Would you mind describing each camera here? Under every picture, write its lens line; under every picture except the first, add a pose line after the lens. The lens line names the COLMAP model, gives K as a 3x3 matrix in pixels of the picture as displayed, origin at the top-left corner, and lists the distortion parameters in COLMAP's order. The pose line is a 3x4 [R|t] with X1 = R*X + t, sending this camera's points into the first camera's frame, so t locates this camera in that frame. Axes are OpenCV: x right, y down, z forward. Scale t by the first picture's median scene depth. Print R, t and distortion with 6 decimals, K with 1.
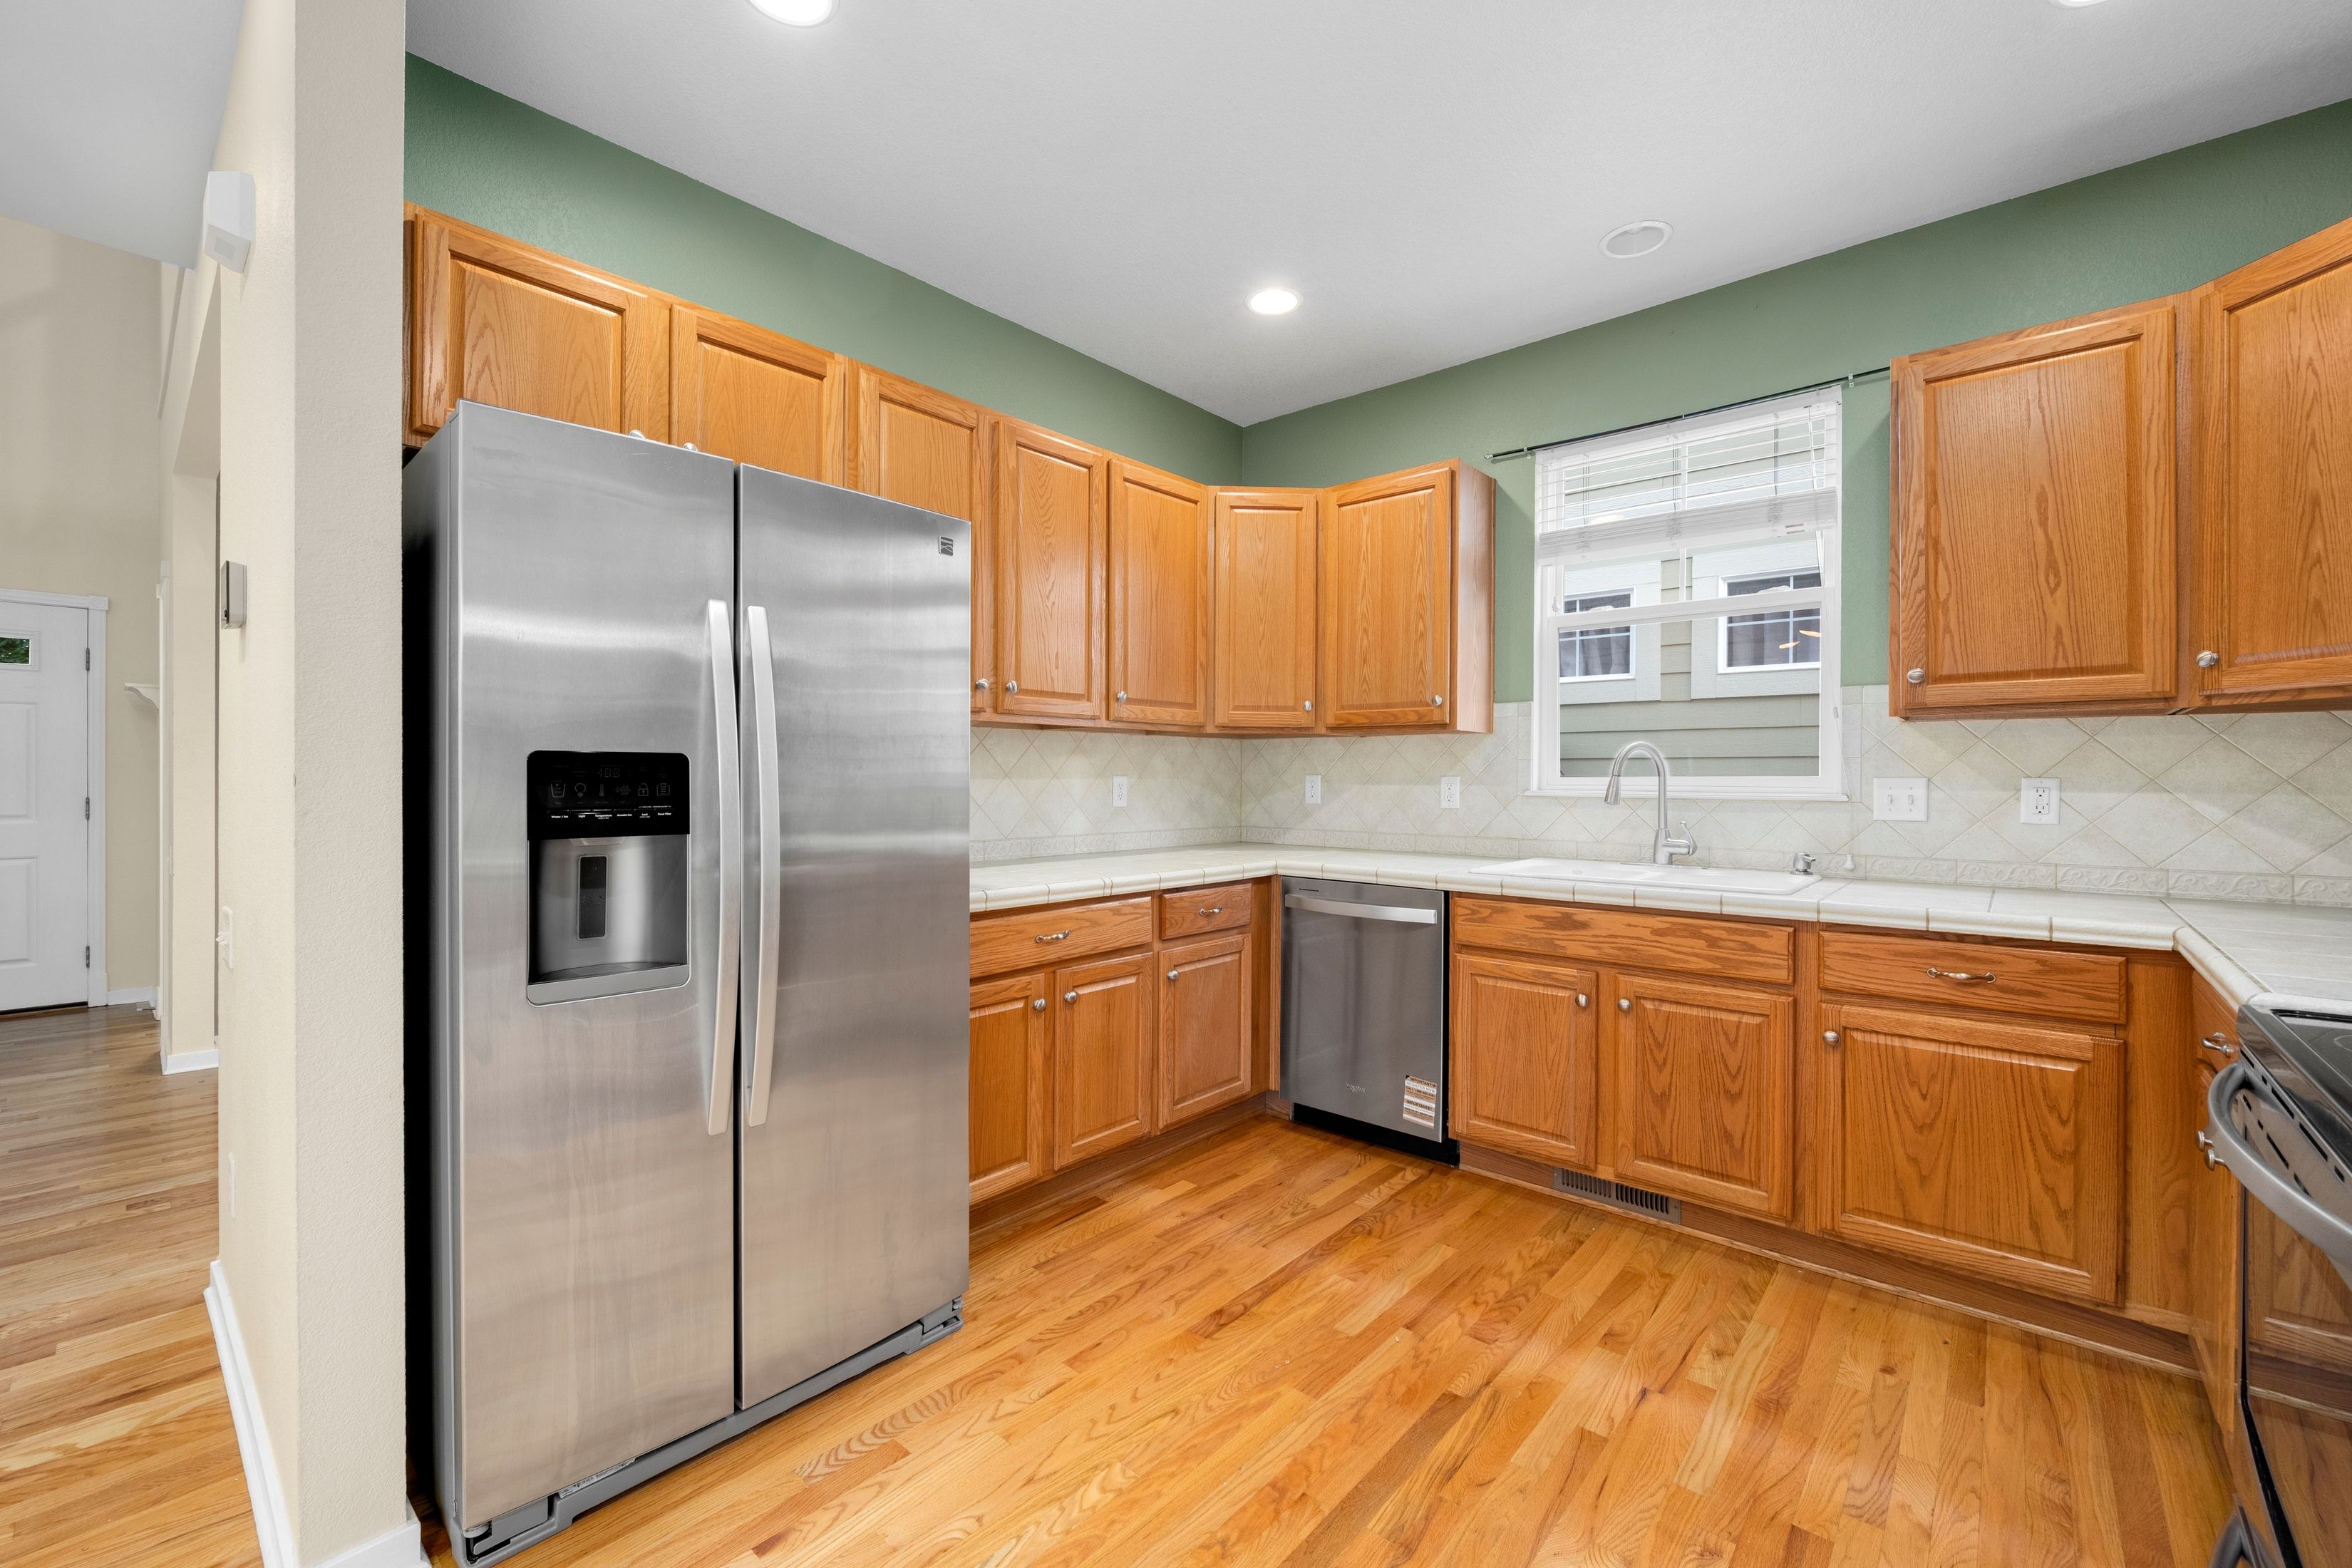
lens RADIAL K [[957.1, 0, 1184.9], [0, 957.1, 782.4], [0, 0, 1]] dist [-0.003247, -0.000534]
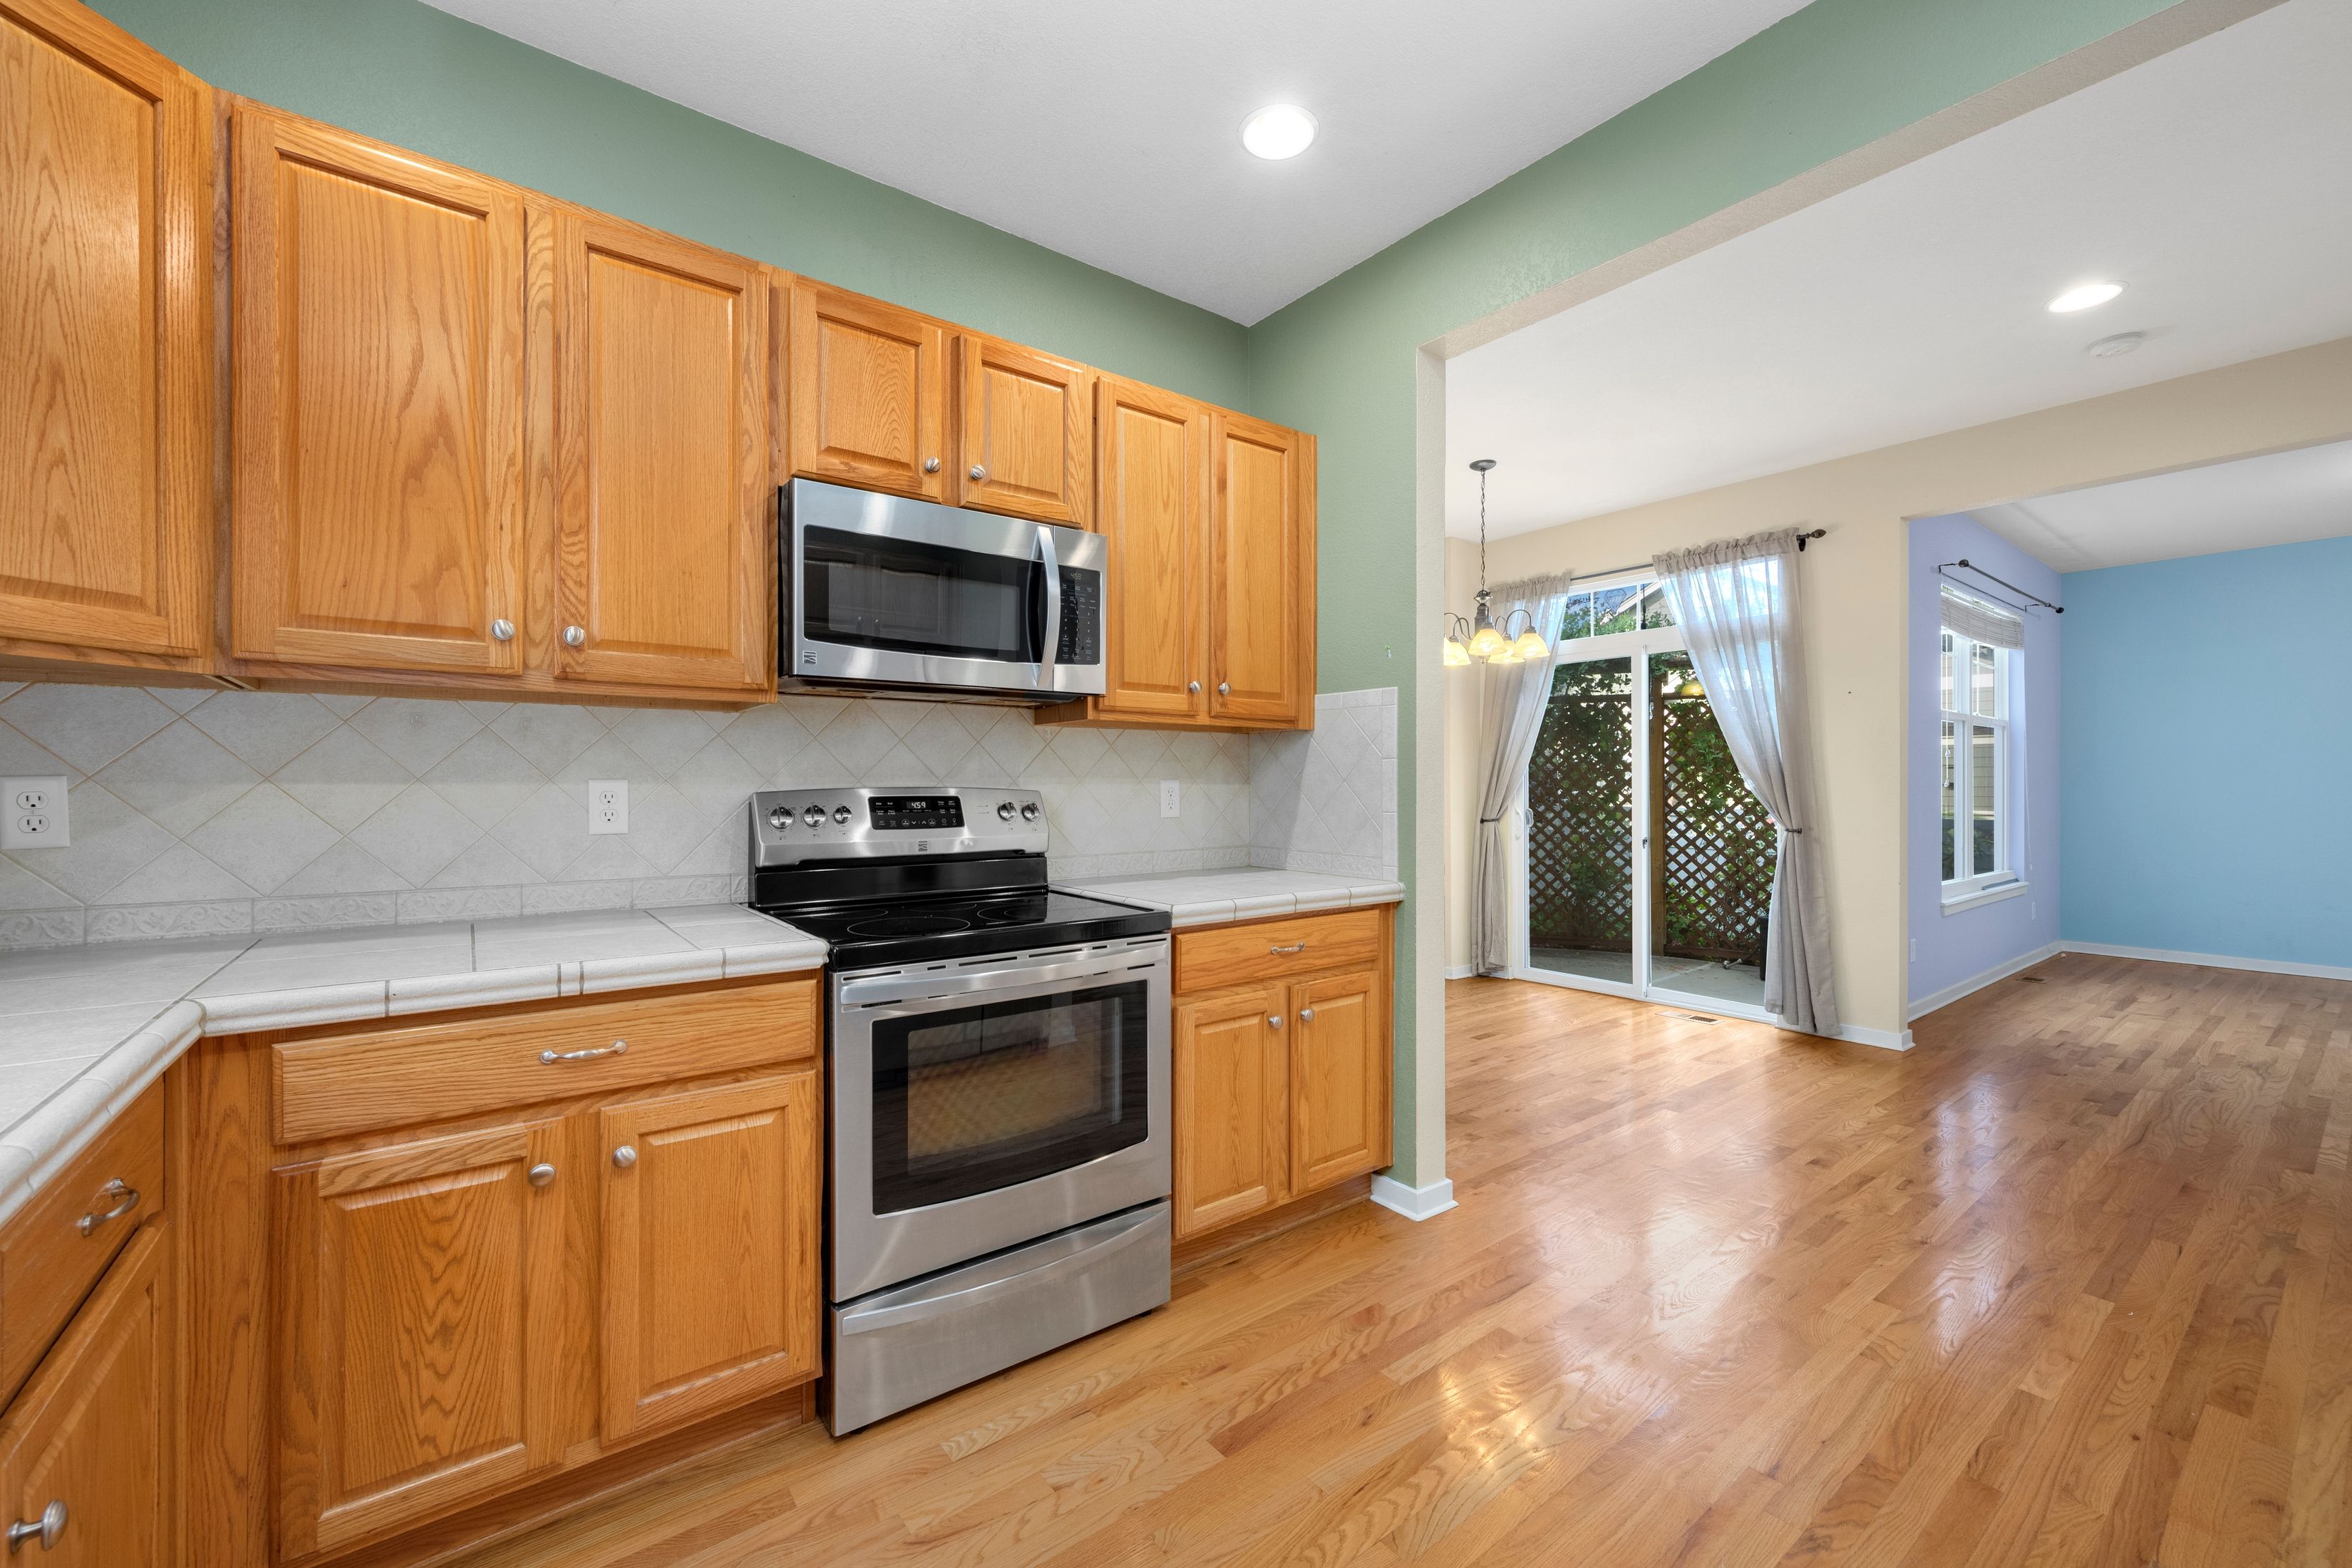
lens RADIAL K [[941.0, 0, 1171.8], [0, 941.0, 780.1], [0, 0, 1]] dist [-0.001440, -0.000155]
pose [[-0.979238, -0.005620, 0.202637, 0.189280], [-0.005787, 0.999983, -0.000234, -0.003028], [-0.202632, -0.001402, -0.979254, 1.121323]]
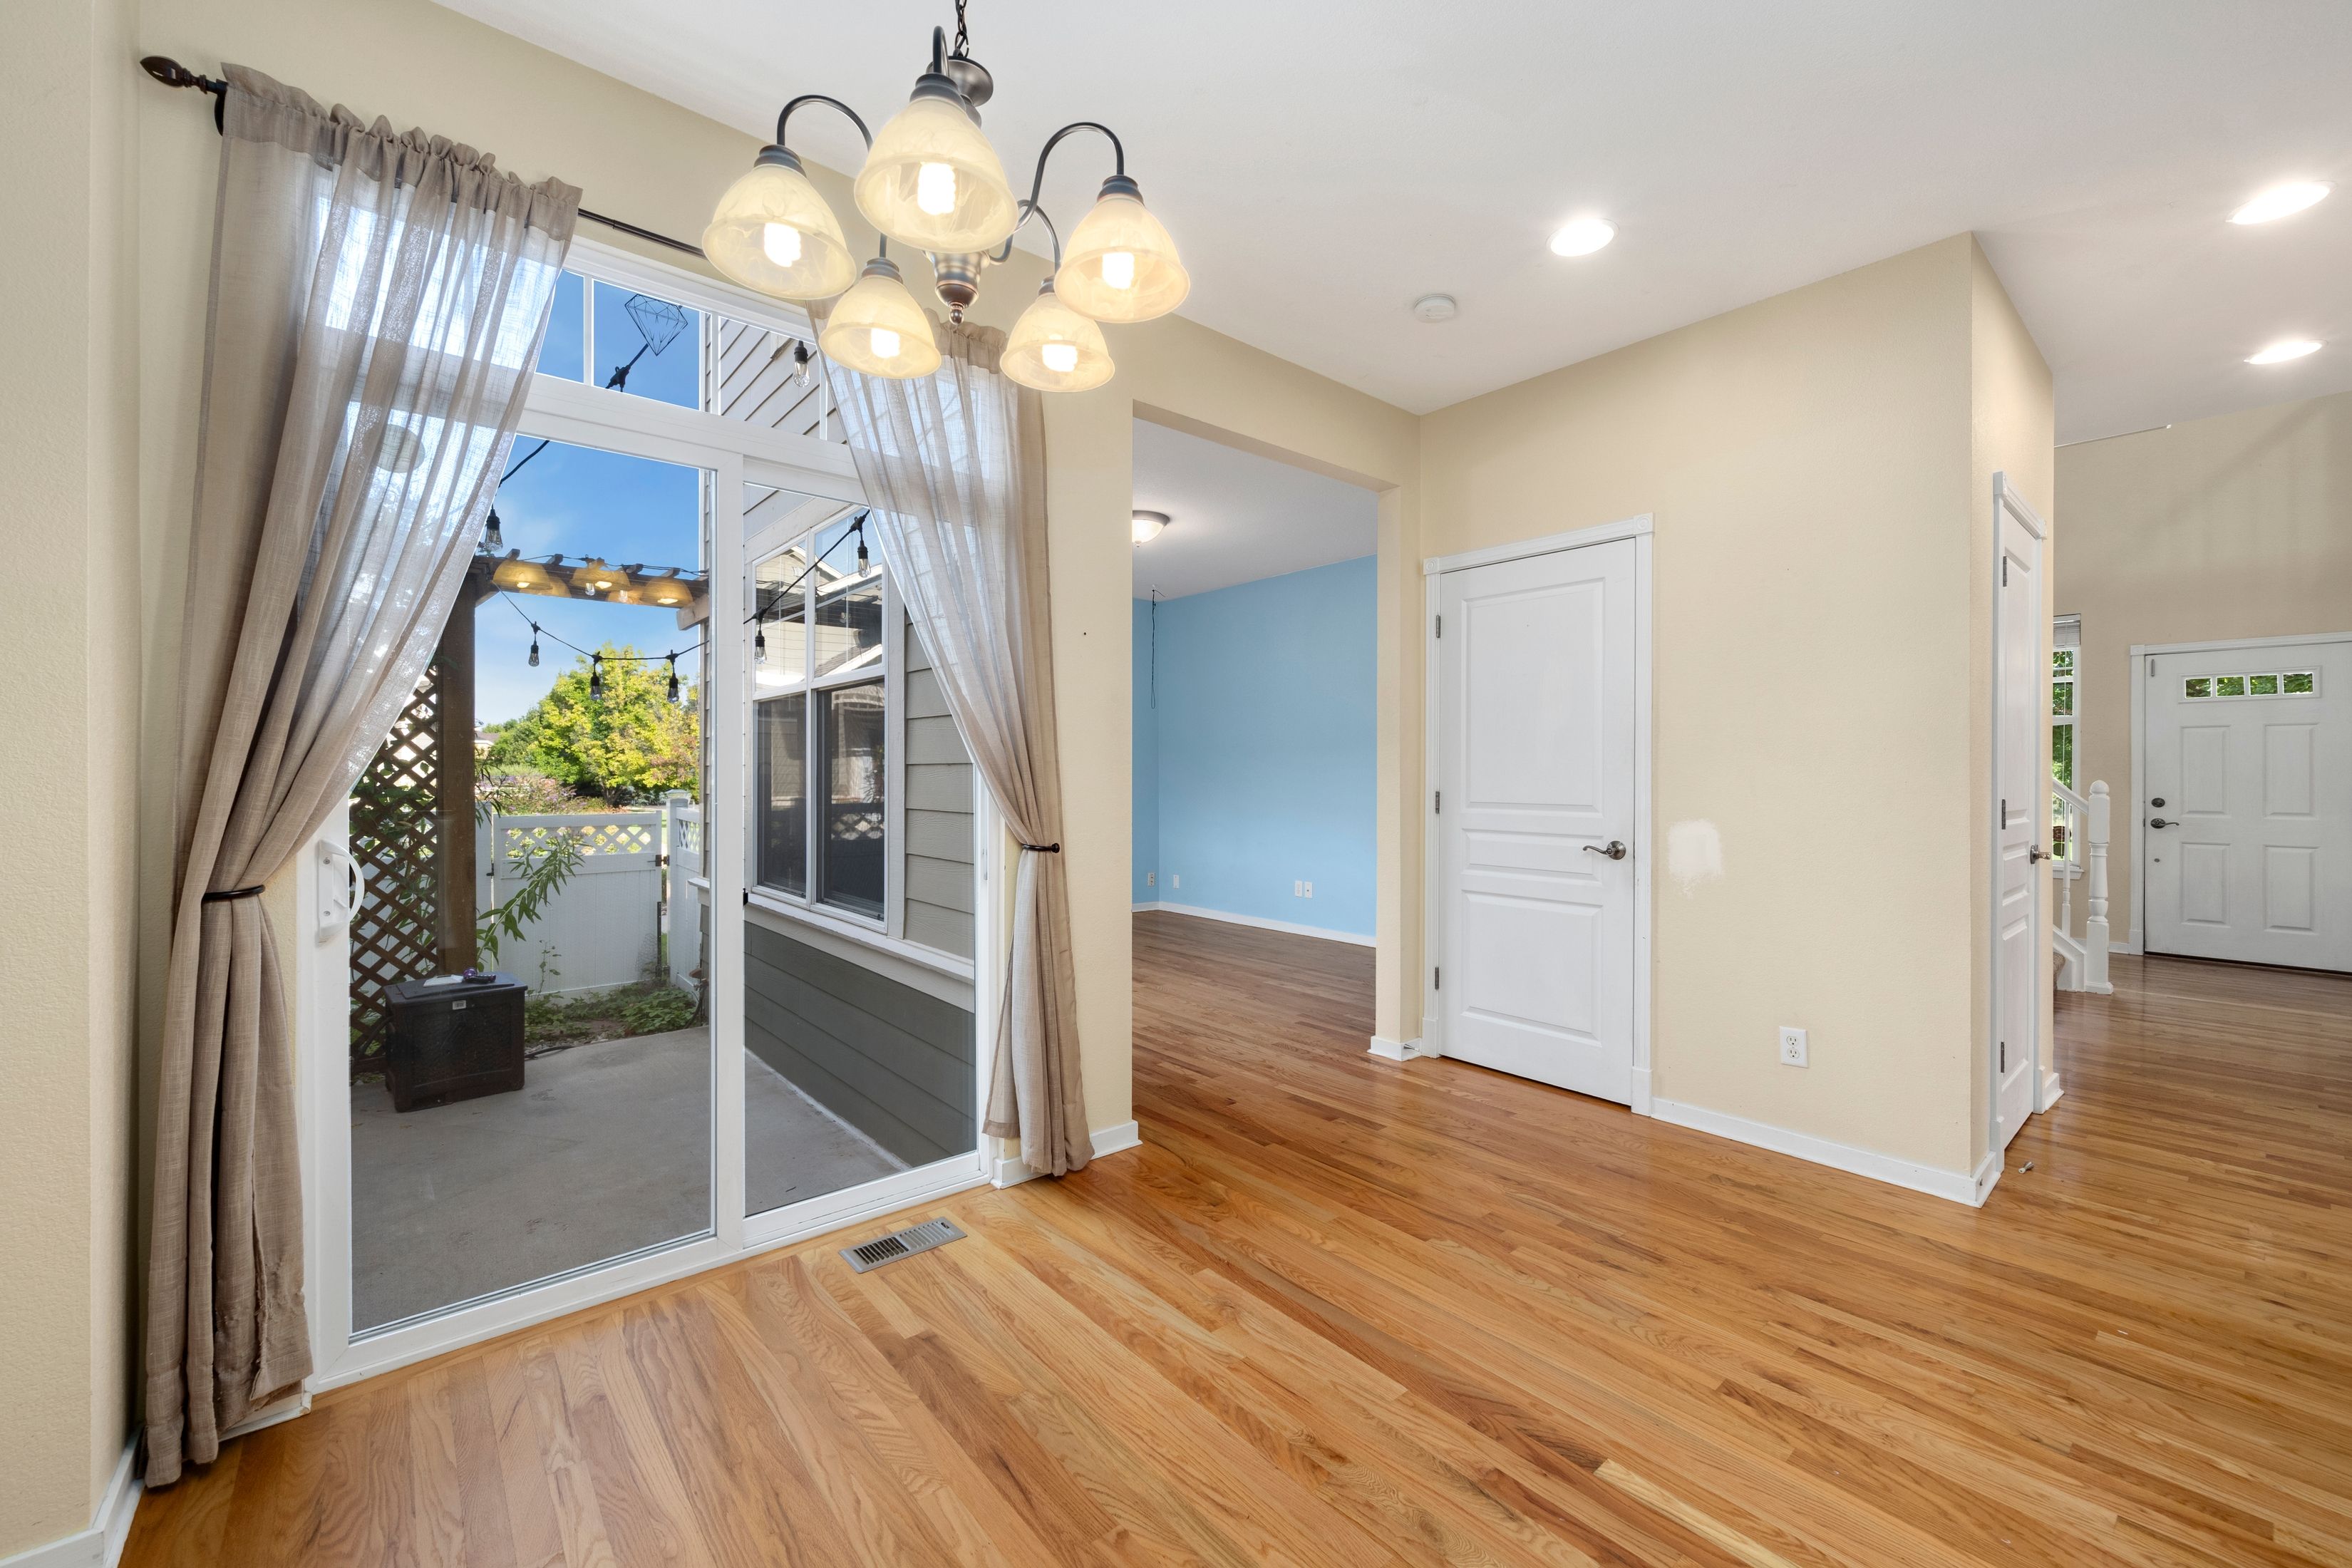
lens RADIAL K [[941.0, 0, 1171.8], [0, 941.0, 780.1], [0, 0, 1]] dist [-0.001440, -0.000155]
pose [[-0.148389, -0.003099, -0.988924, 0.437120], [-0.007102, 0.999973, -0.002068, 0.005150], [0.988904, 0.006716, -0.148407, -0.571225]]
